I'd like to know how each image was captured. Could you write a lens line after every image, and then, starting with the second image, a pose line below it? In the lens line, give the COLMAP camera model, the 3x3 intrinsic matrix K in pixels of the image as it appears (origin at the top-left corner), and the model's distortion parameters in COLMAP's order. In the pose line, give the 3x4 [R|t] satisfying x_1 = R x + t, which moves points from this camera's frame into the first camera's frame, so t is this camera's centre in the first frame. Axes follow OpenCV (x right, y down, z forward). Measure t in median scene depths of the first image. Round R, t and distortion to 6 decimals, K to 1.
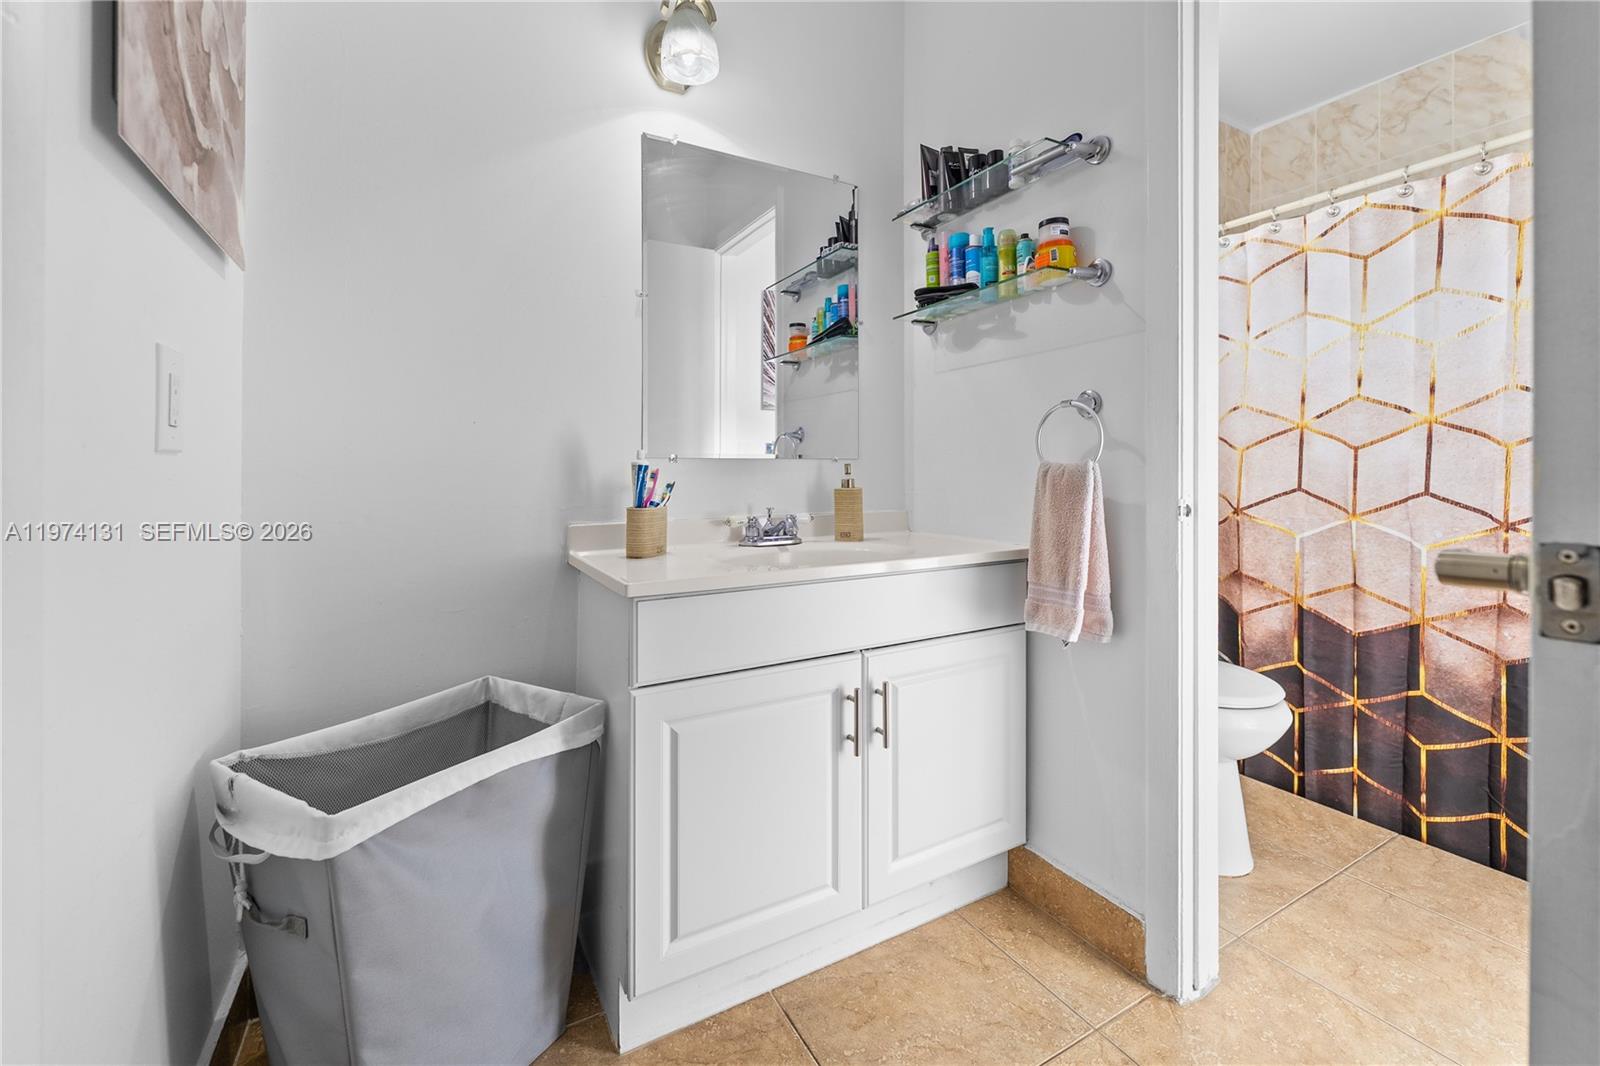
lens RADIAL K [[650.9, 0, 797.4], [0, 650.9, 493.1], [0, 0, 1]] dist [0.000421, -0.000391]
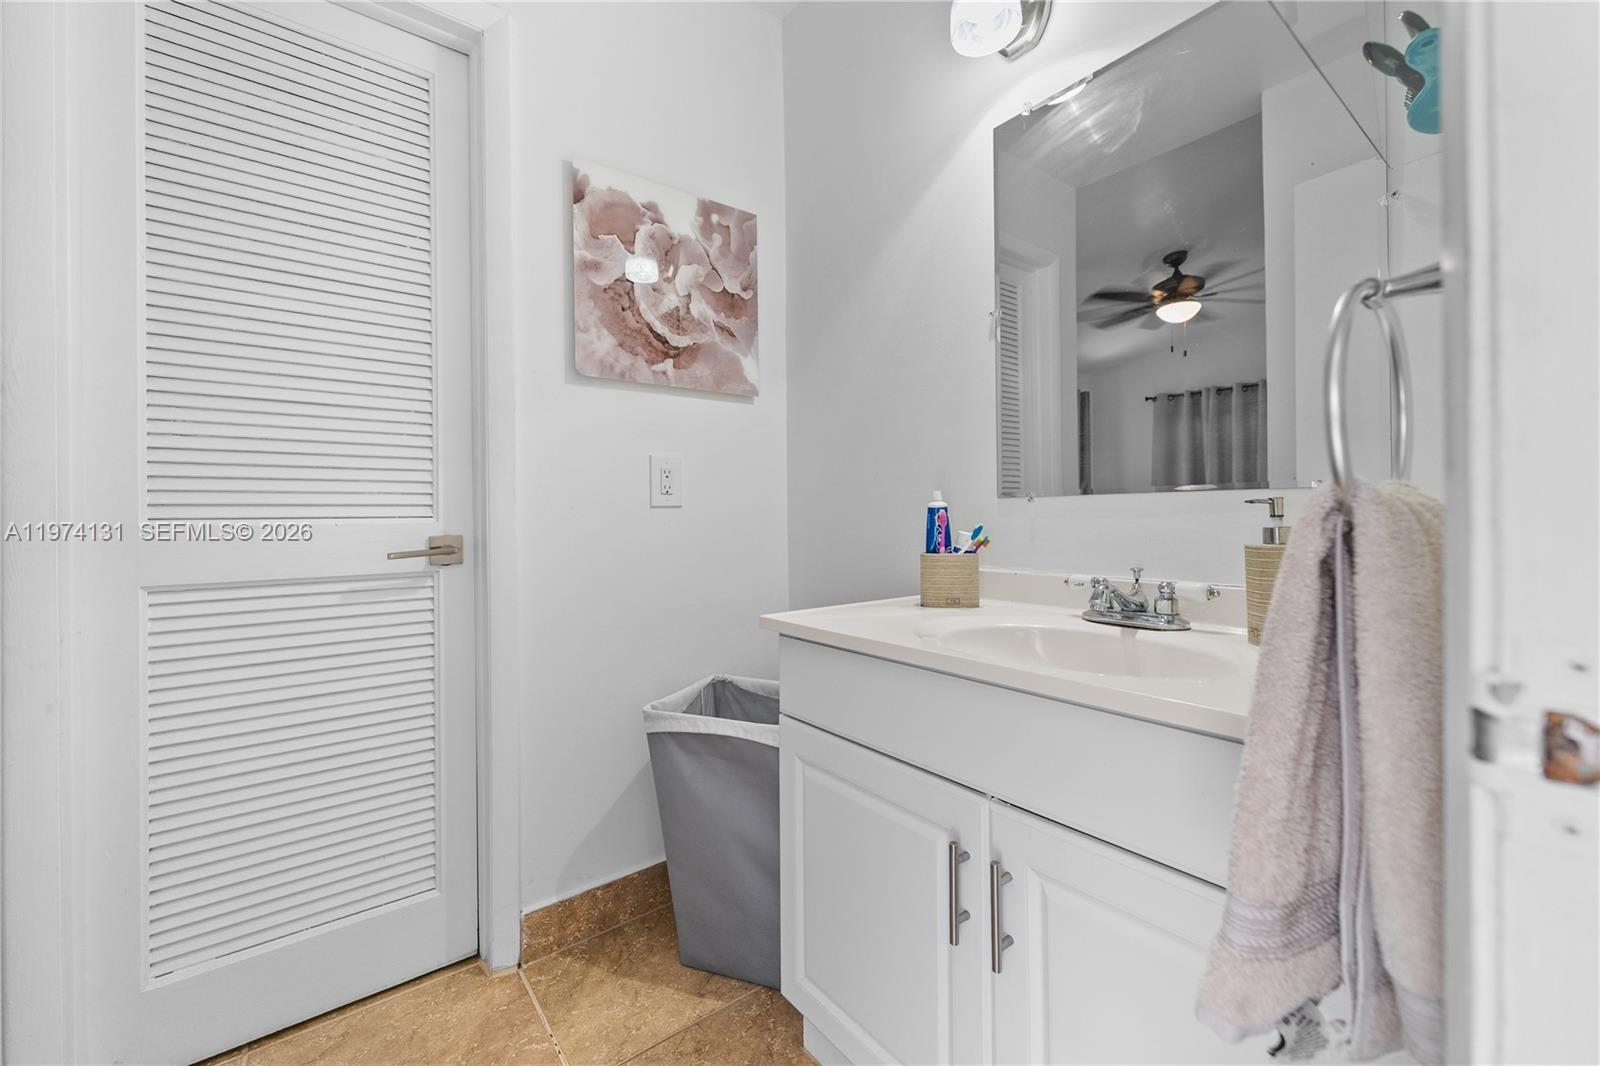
lens RADIAL K [[650.9, 0, 797.4], [0, 650.9, 493.1], [0, 0, 1]] dist [0.000421, -0.000391]
pose [[0.143032, -0.031954, -0.989202, 0.616883], [-0.025220, 0.999036, -0.035919, -0.023746], [0.989397, 0.030085, 0.142088, 0.650033]]
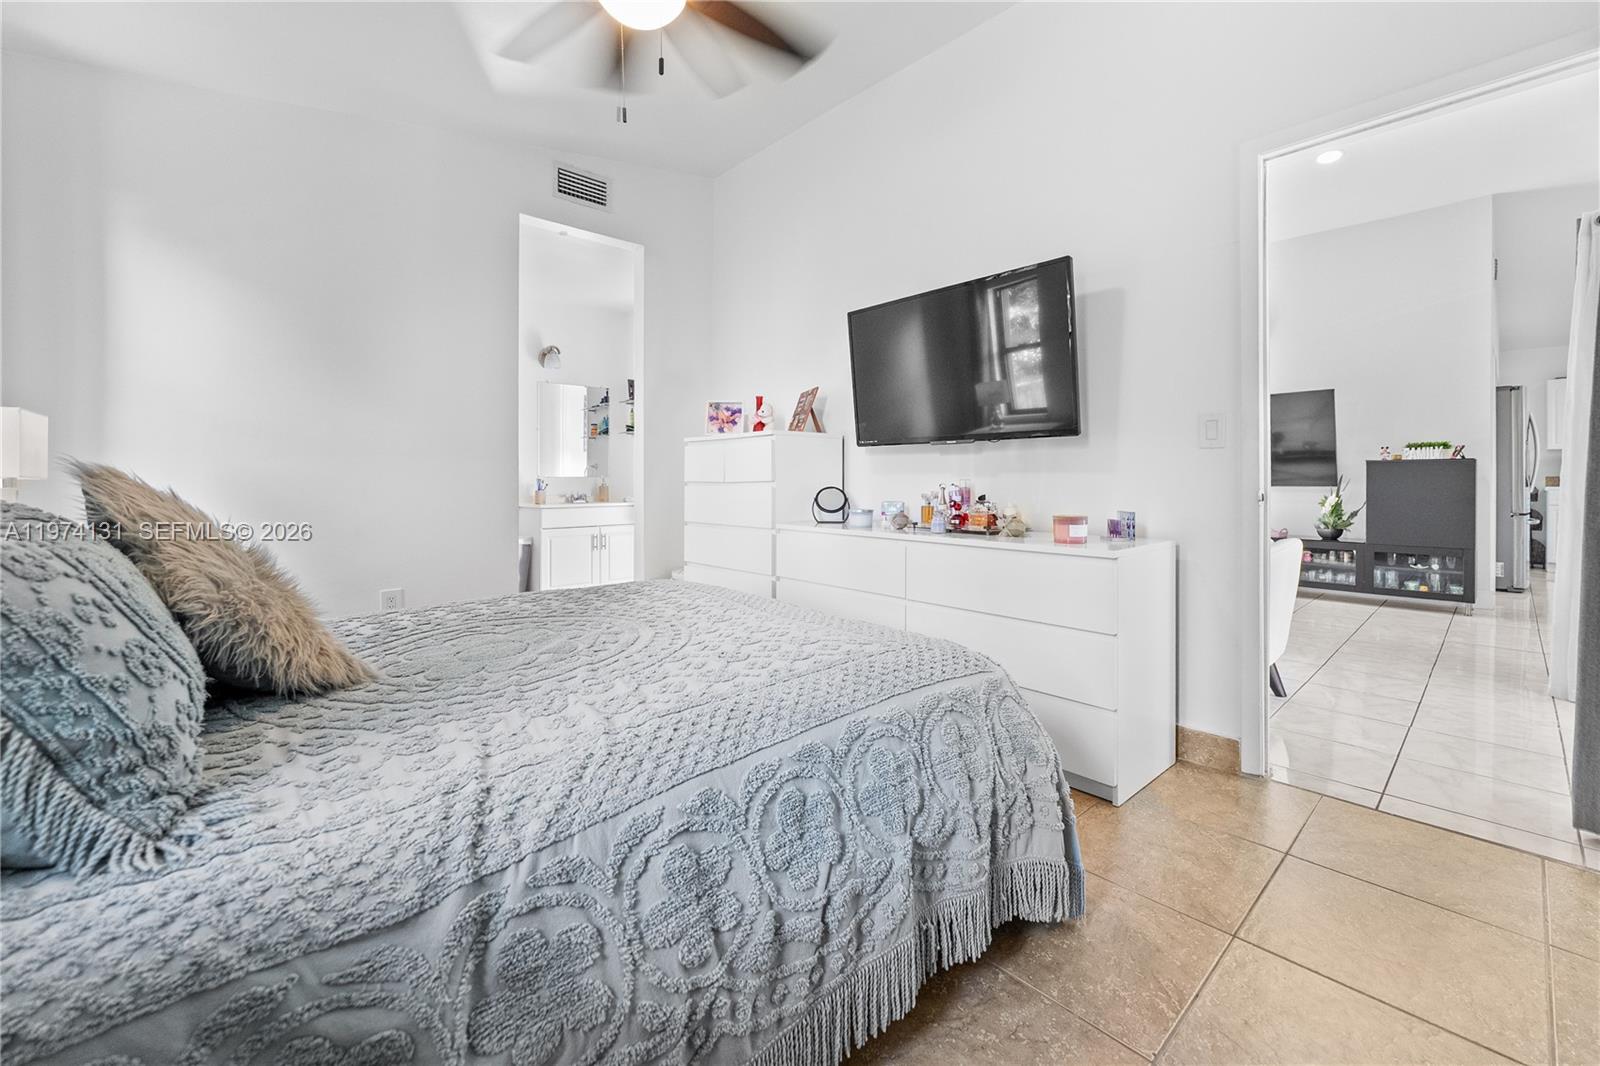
lens RADIAL K [[650.9, 0, 803.1], [0, 650.9, 482.5], [0, 0, 1]] dist [-0.000775, 0.000024]
pose [[0.974194, -0.011949, 0.225394, 0.378024], [0.017869, 0.999546, -0.024241, 0.089301], [-0.225002, 0.027643, 0.973966, -2.846015]]
